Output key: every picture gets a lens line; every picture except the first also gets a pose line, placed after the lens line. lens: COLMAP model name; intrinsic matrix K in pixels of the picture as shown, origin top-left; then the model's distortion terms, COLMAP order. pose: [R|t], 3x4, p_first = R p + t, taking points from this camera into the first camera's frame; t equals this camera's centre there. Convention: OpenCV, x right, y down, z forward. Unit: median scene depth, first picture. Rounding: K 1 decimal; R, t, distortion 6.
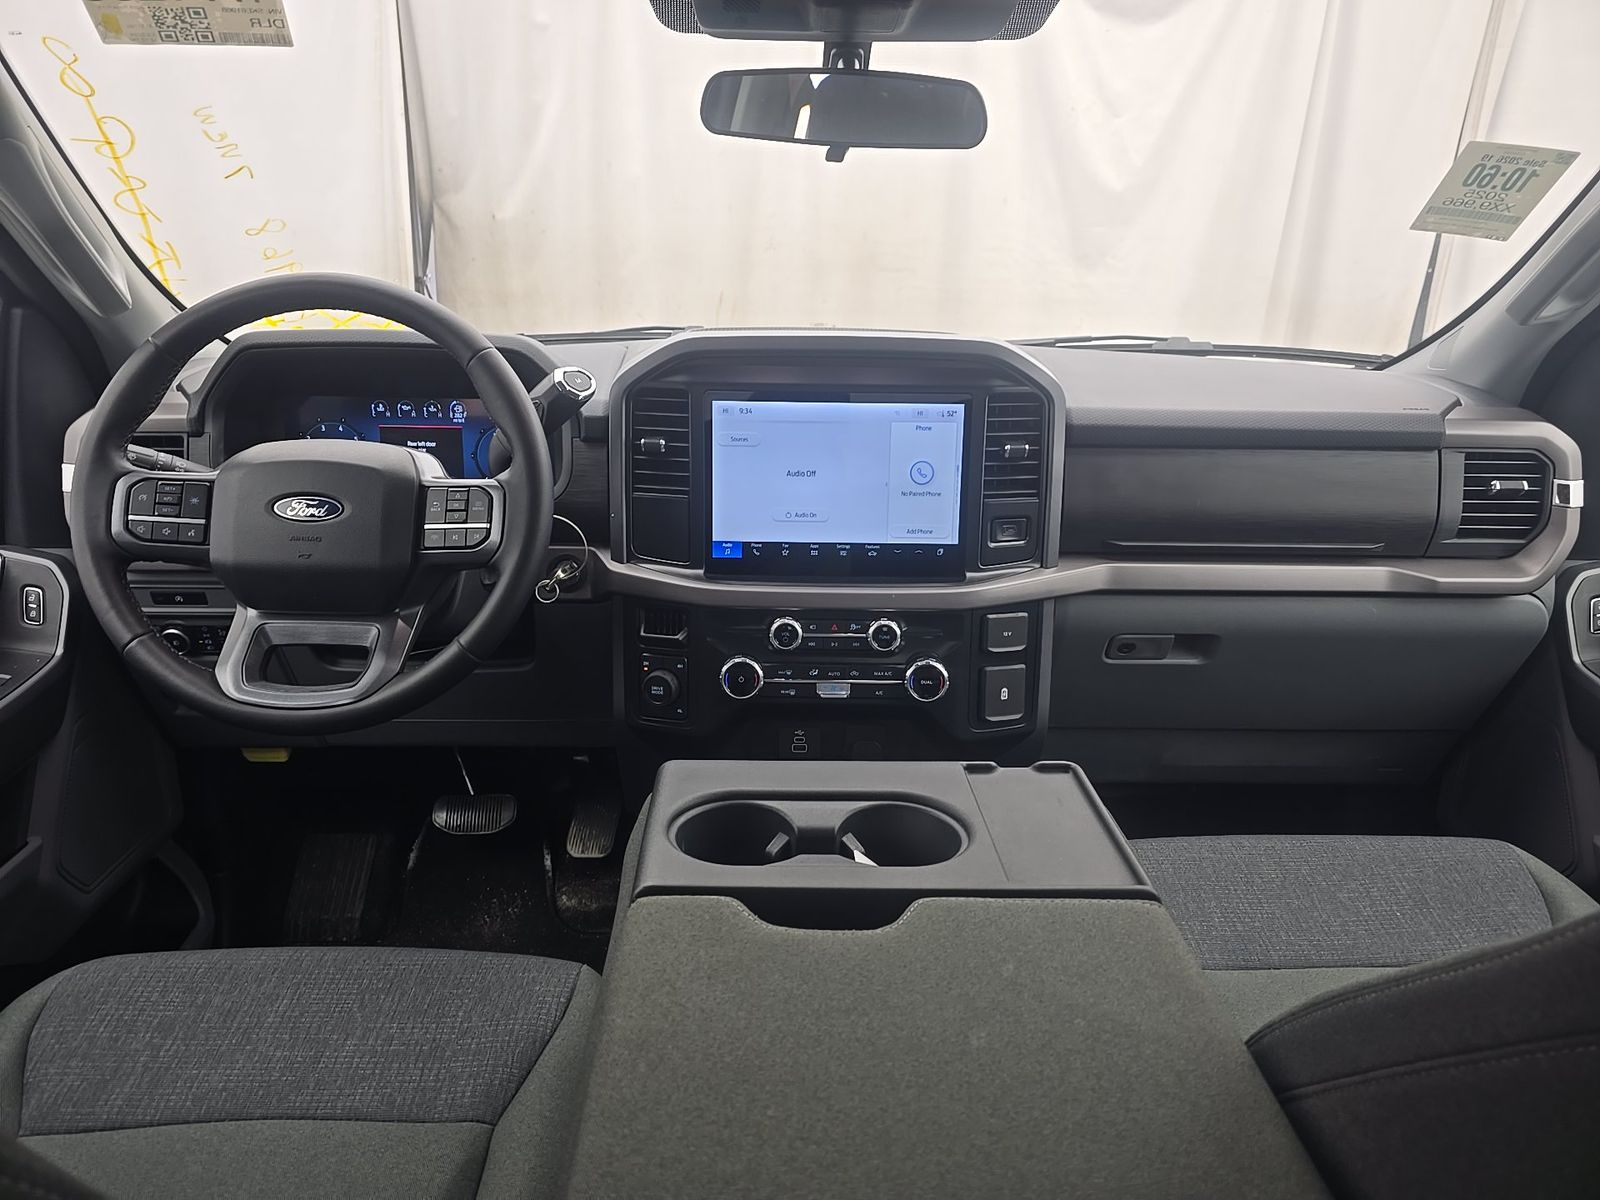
lens RADIAL K [[1068.0, 0, 811.5], [0, 1068.0, 595.3], [0, 0, 1]] dist [0.047906, -0.036598]
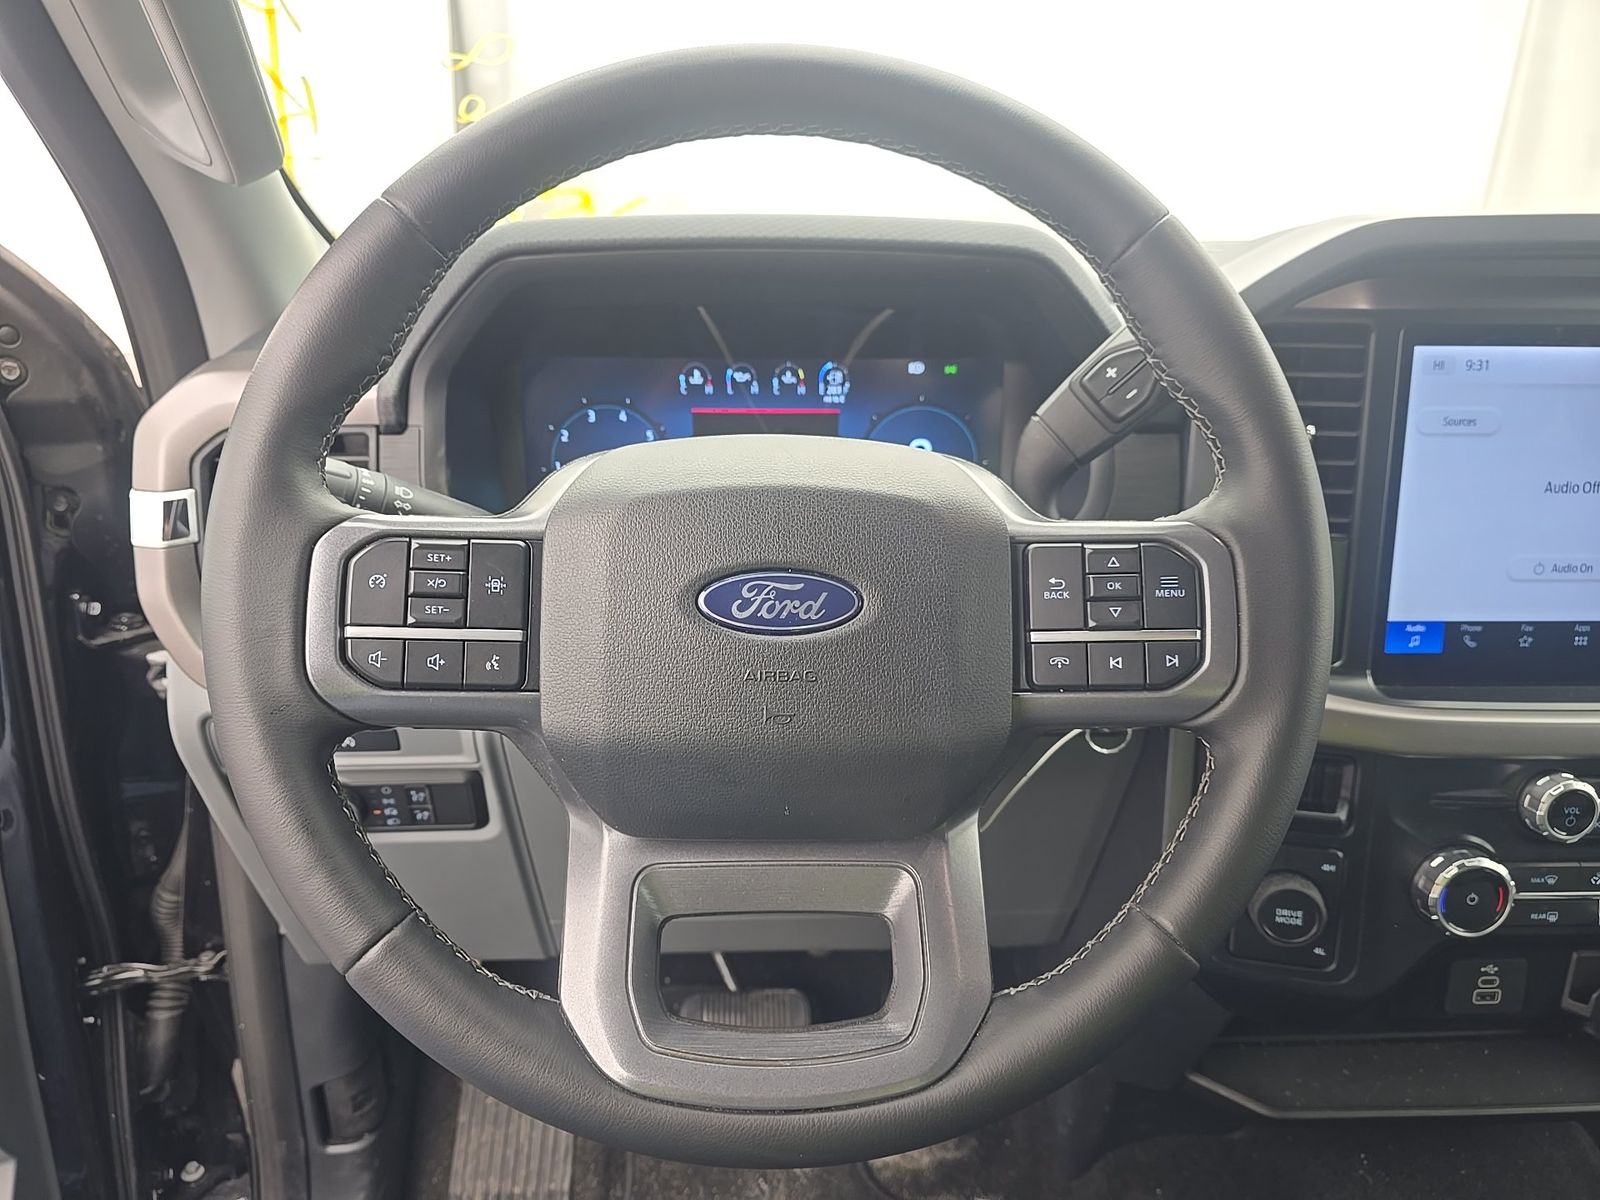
lens RADIAL K [[1076.1, 0, 799.4], [0, 1076.1, 591.6], [0, 0, 1]] dist [0.048346, -0.040719]
pose [[0.999878, -0.013662, 0.007587, -0.453635], [0.013655, 0.999906, 0.000951, -0.083468], [-0.007600, -0.000847, 0.999971, 0.577067]]
